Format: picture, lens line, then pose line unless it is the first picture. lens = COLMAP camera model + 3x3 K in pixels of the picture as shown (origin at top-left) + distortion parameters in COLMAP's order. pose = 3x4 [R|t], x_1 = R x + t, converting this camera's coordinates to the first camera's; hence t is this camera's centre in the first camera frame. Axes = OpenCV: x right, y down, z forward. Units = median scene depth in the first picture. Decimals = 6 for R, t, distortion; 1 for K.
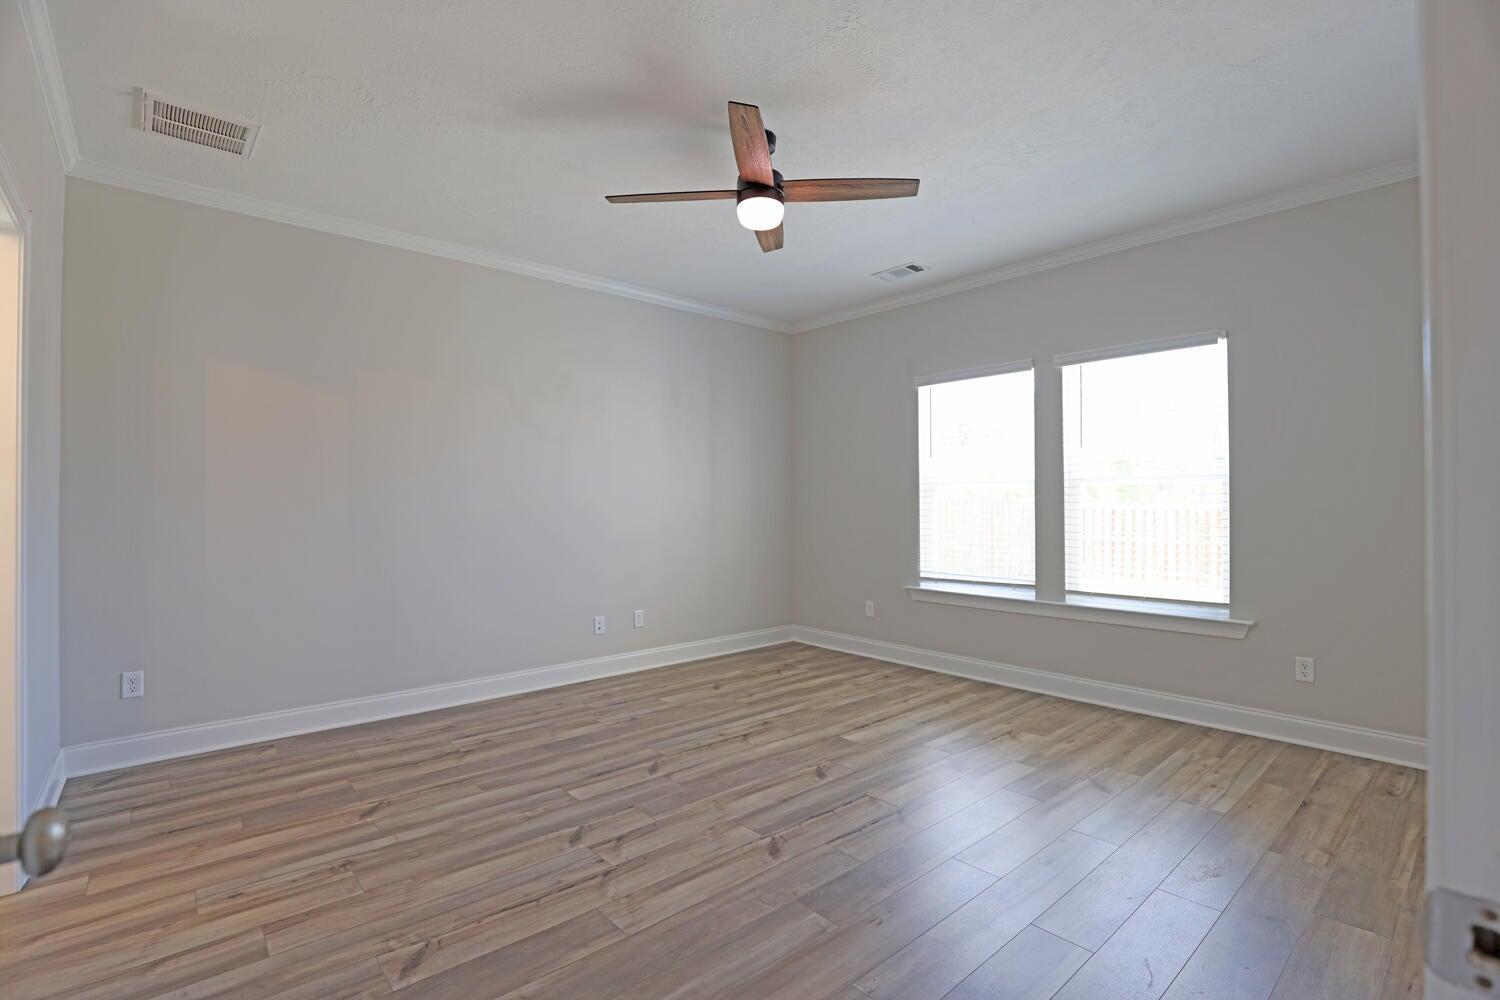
lens RADIAL K [[683.5, 0, 750.0], [0, 683.5, 500.0], [0, 0, 1]] dist [-0.030545, 0.000467]
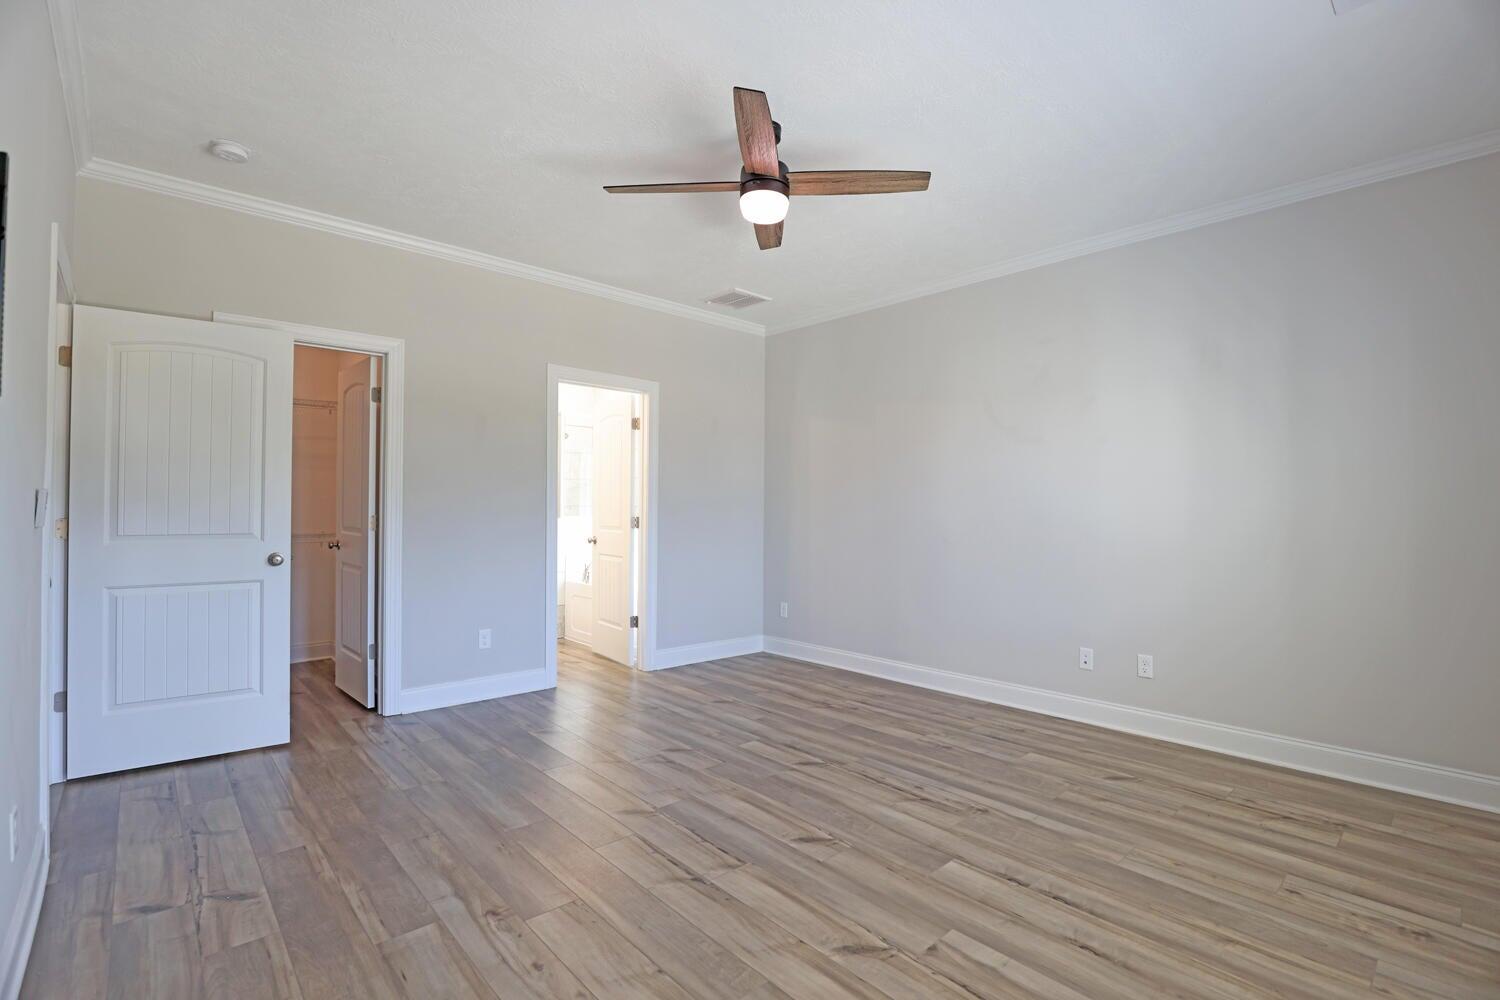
lens RADIAL K [[683.5, 0, 750.0], [0, 683.5, 500.0], [0, 0, 1]] dist [-0.030545, 0.000467]
pose [[0.021711, -0.011032, -0.999703, 0.788592], [-0.004341, 0.999929, -0.011129, 0.009172], [0.999755, 0.004581, 0.021661, 0.792319]]
